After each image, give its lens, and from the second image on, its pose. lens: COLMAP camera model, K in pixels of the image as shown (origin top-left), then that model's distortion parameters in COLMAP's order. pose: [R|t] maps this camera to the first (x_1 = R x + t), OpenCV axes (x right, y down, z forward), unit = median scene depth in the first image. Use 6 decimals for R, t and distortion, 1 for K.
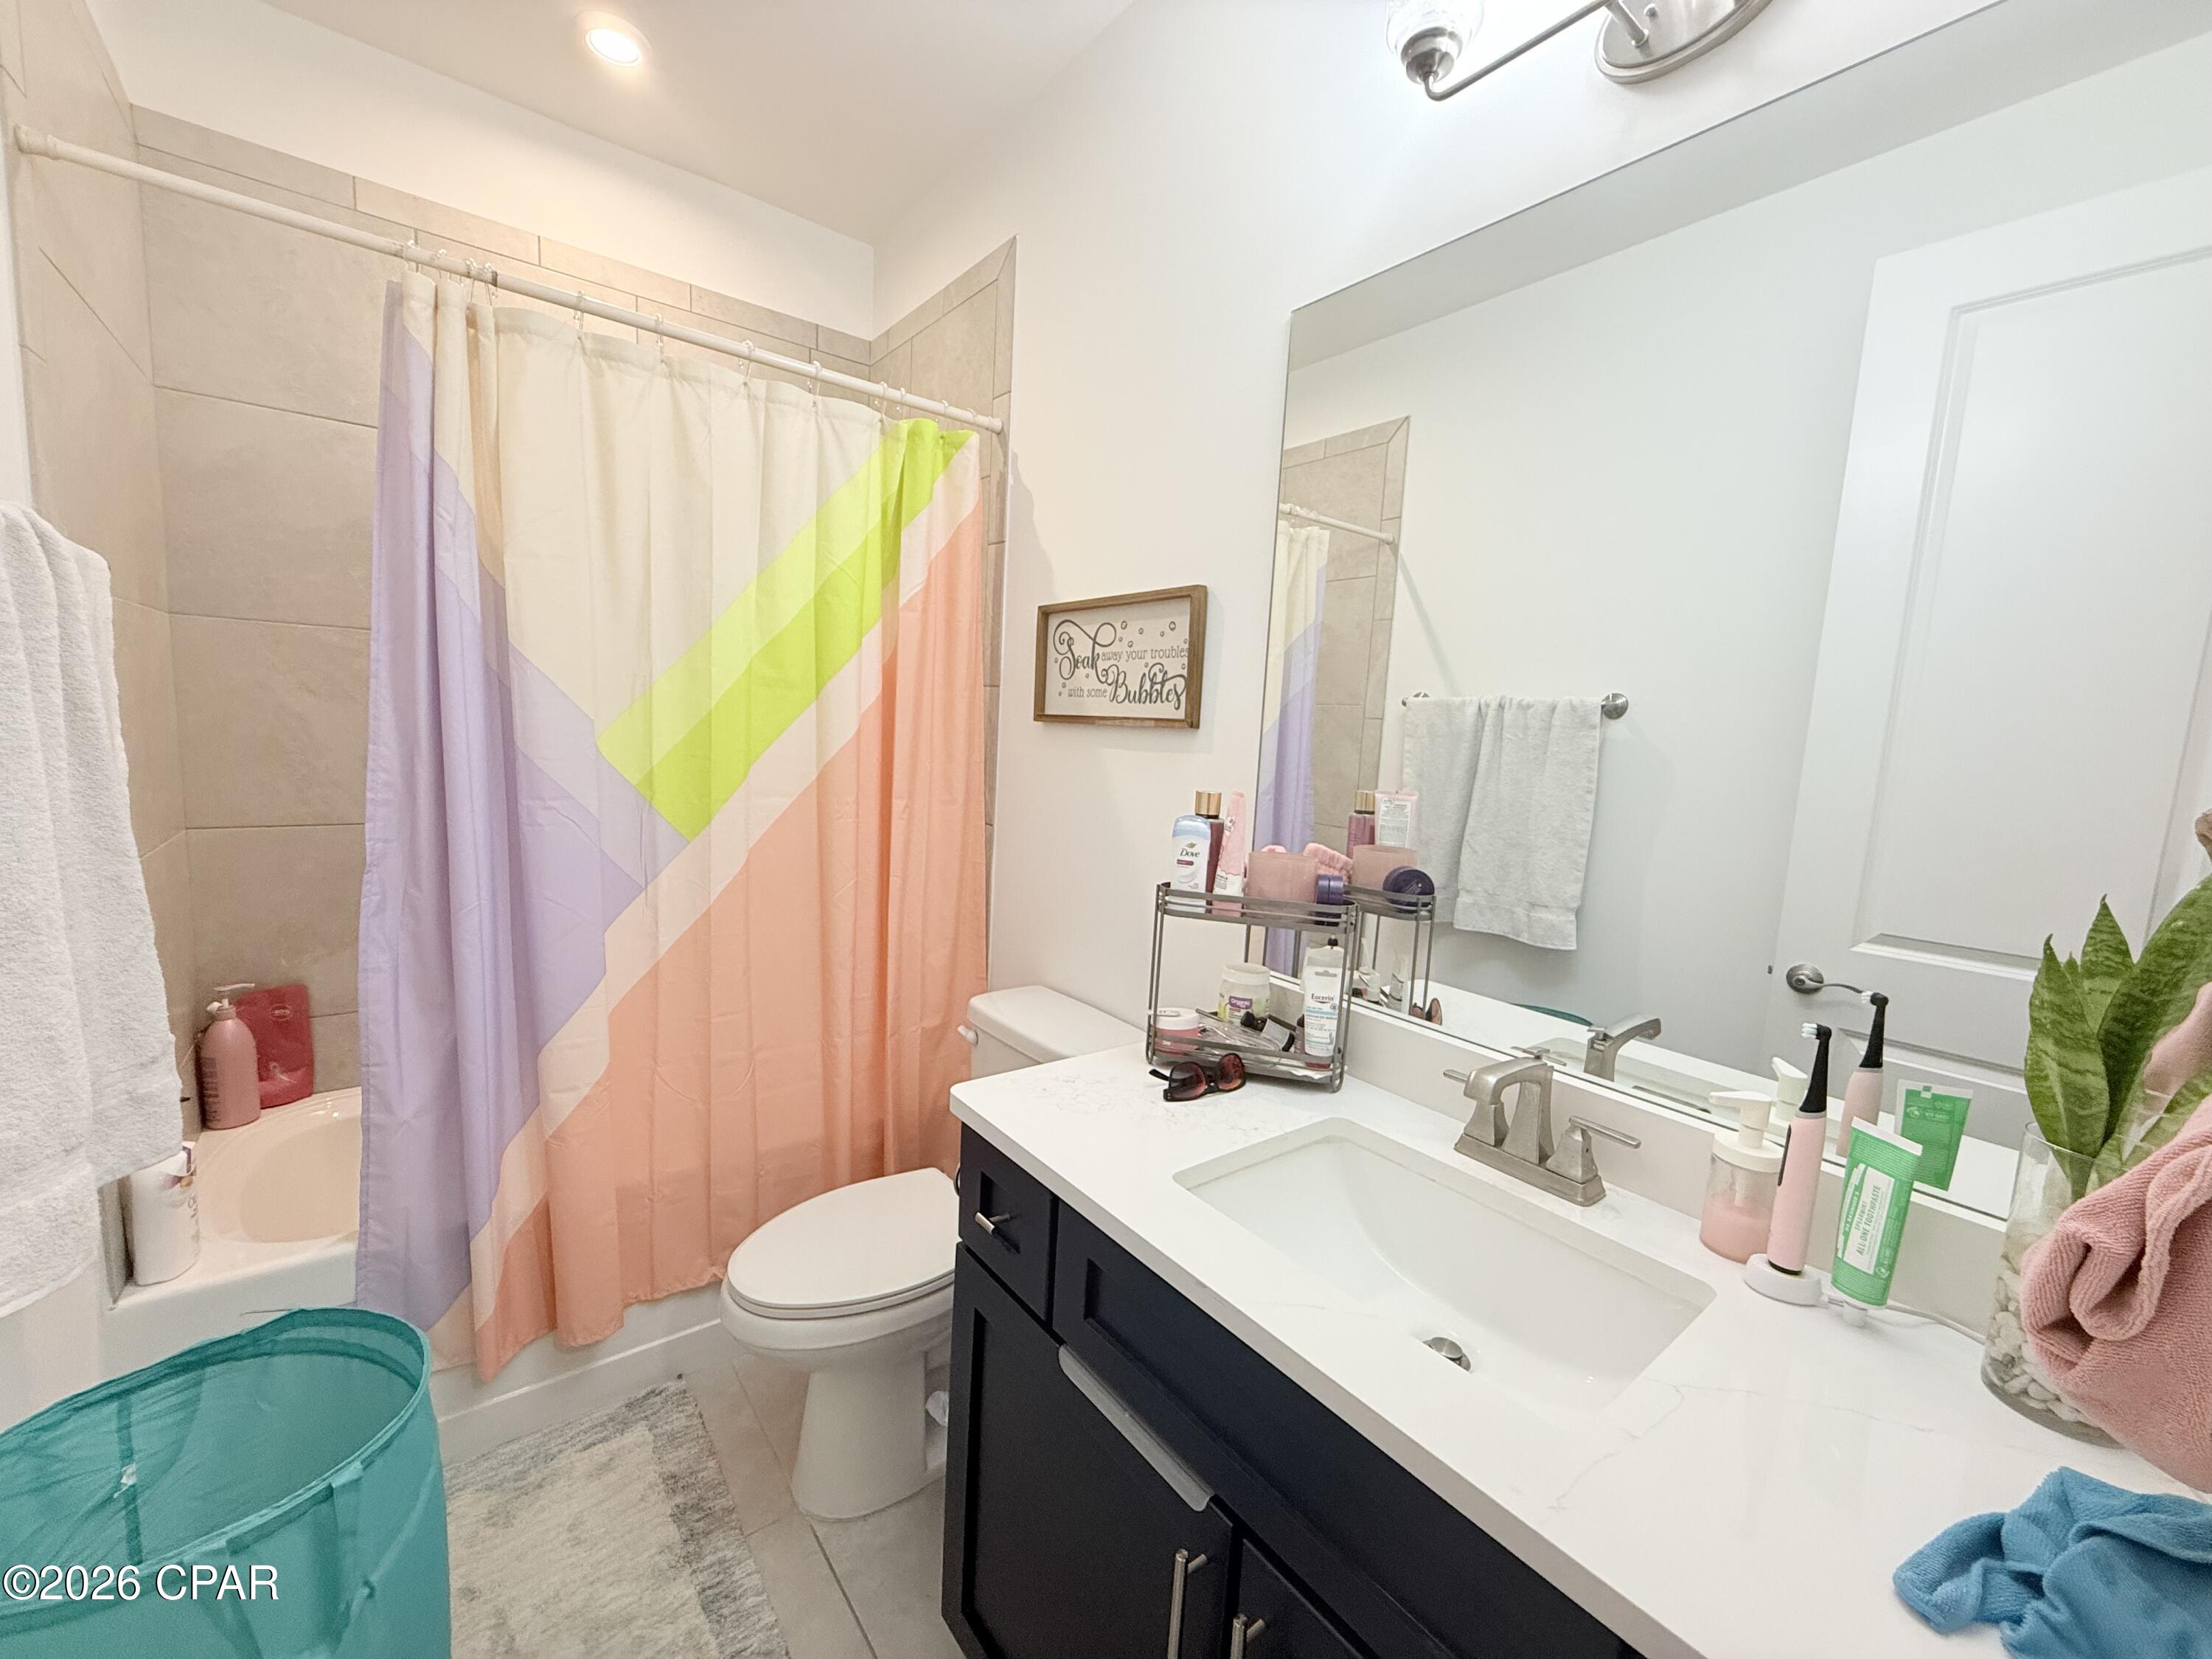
lens RADIAL K [[884.2, 0, 1107.0], [0, 884.2, 832.8], [0, 0, 1]] dist [-0.001273, 0.000264]
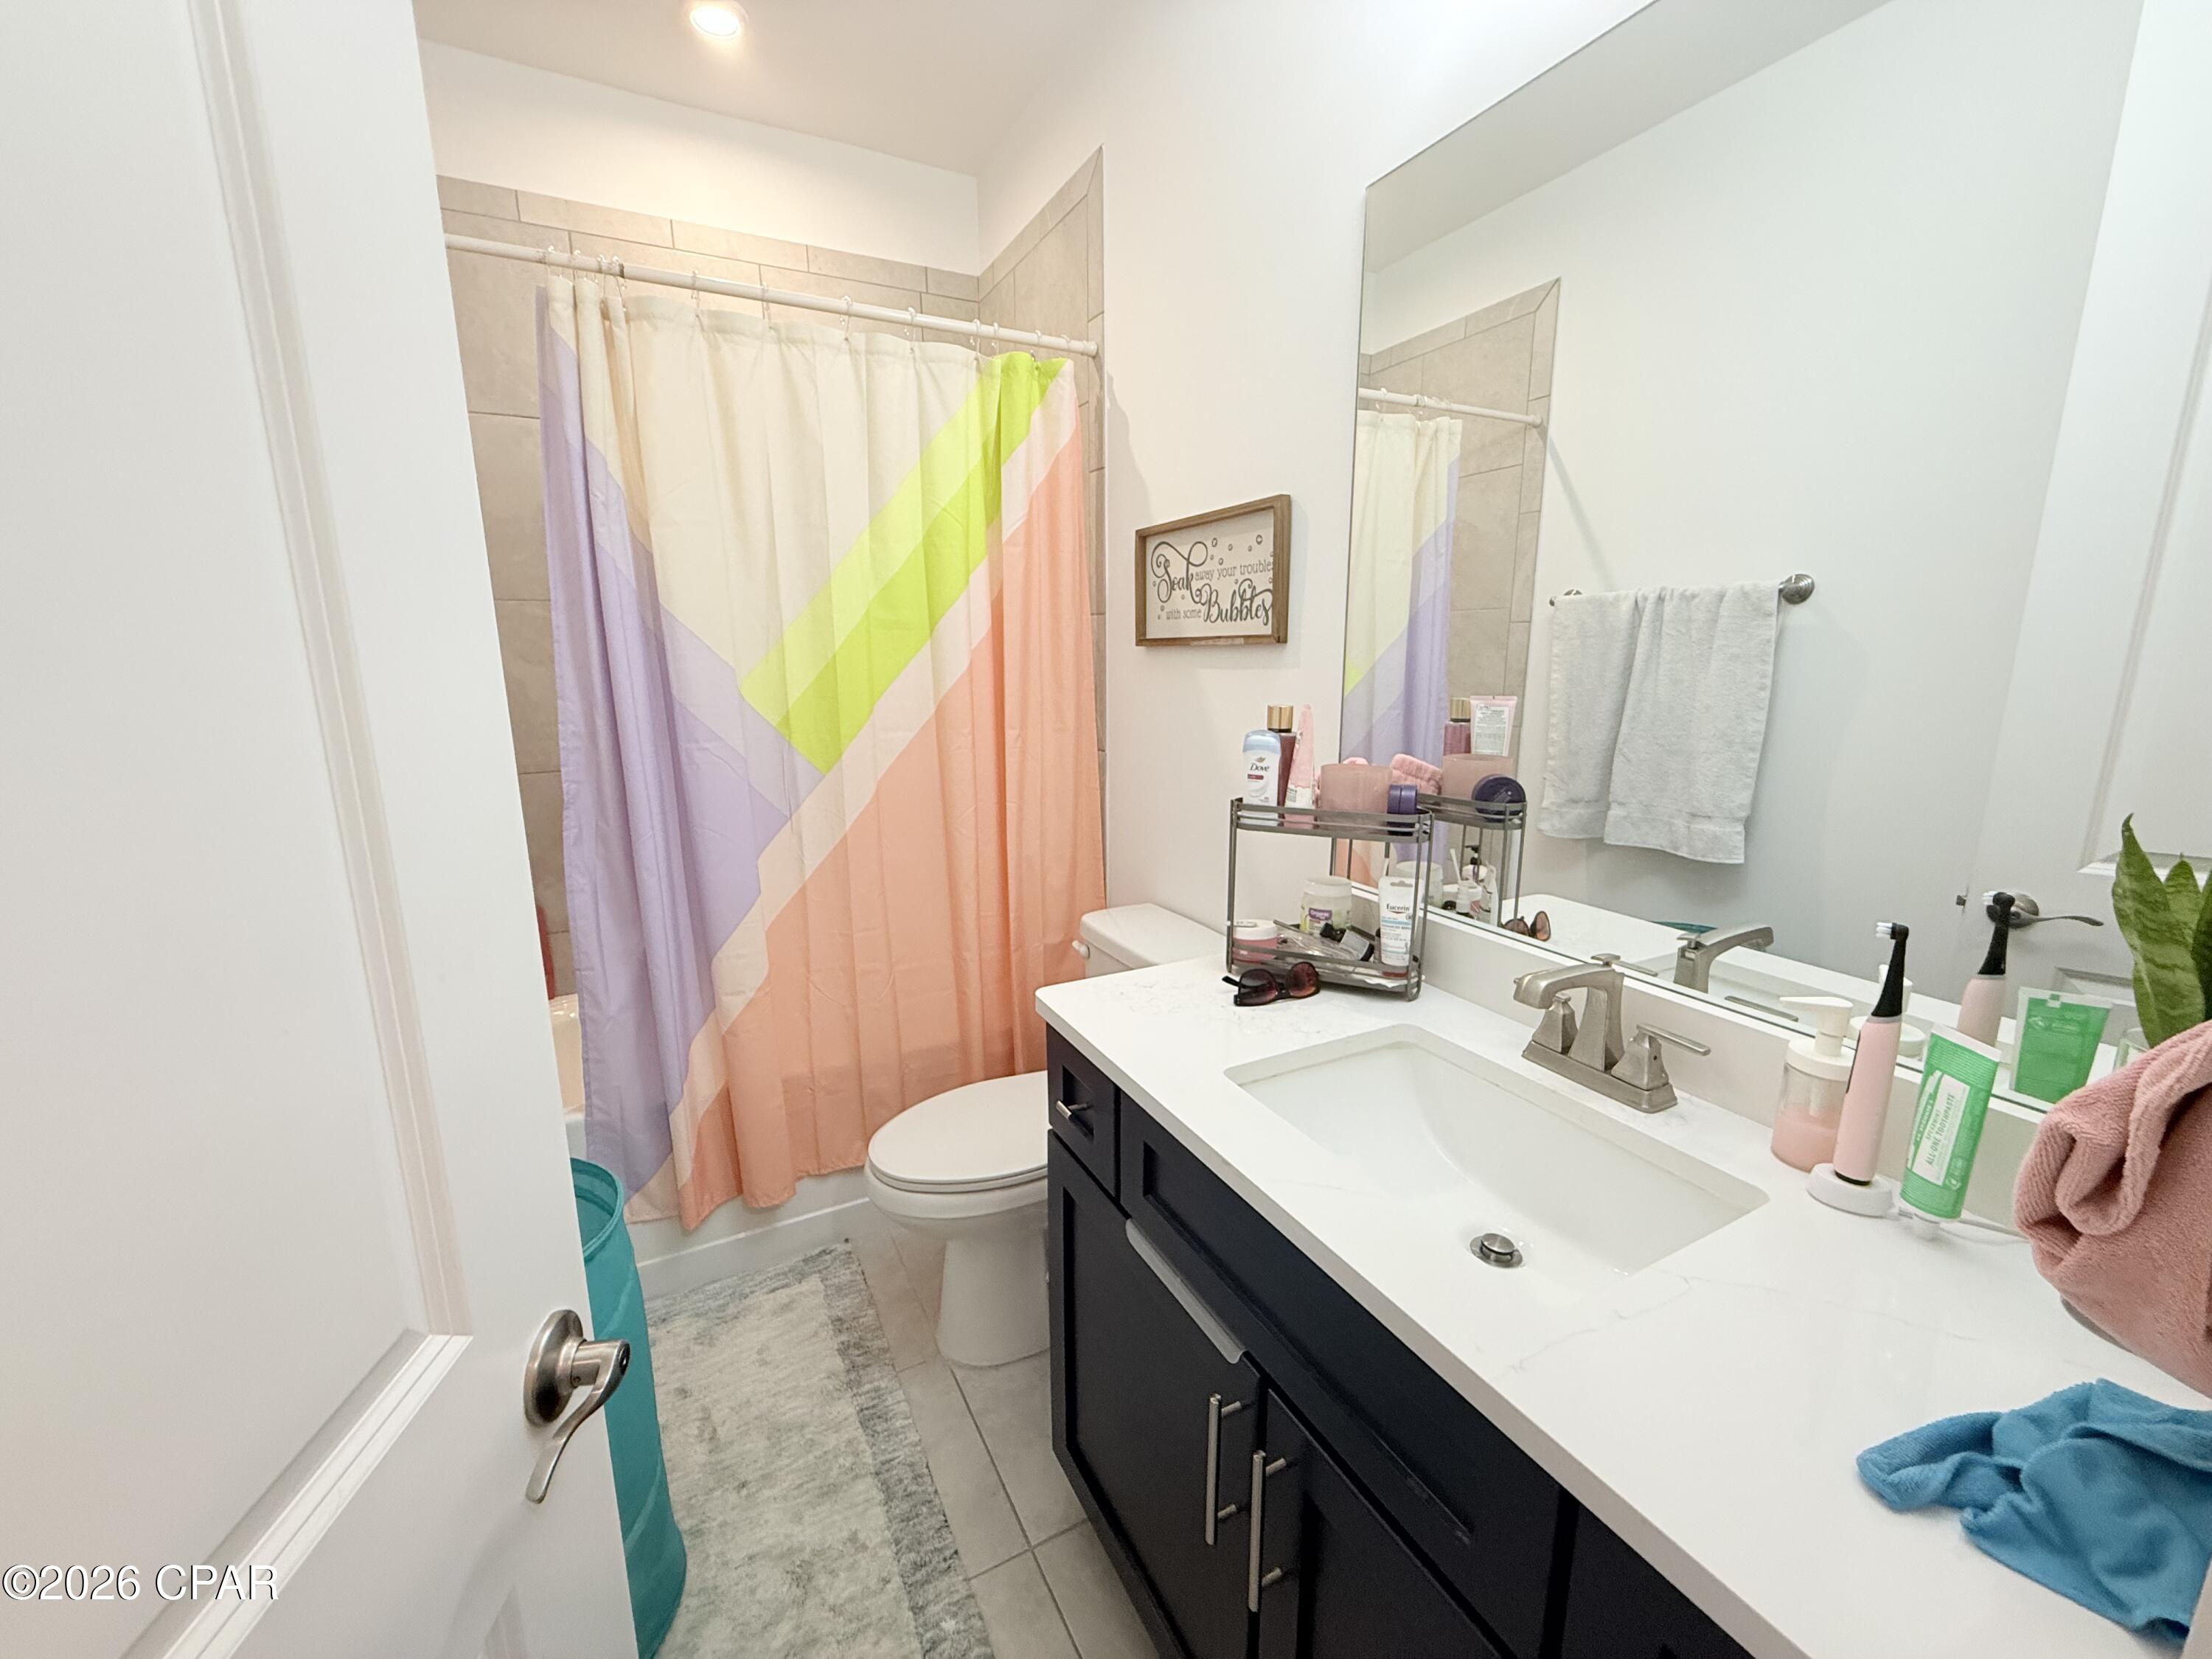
lens RADIAL K [[884.2, 0, 1106.0], [0, 884.2, 832.5], [0, 0, 1]] dist [-0.001273, 0.000264]
pose [[0.981773, -0.021787, -0.188804, 0.097482], [0.036691, 0.996447, 0.075805, 0.012377], [0.186482, -0.081351, 0.979085, -0.028454]]
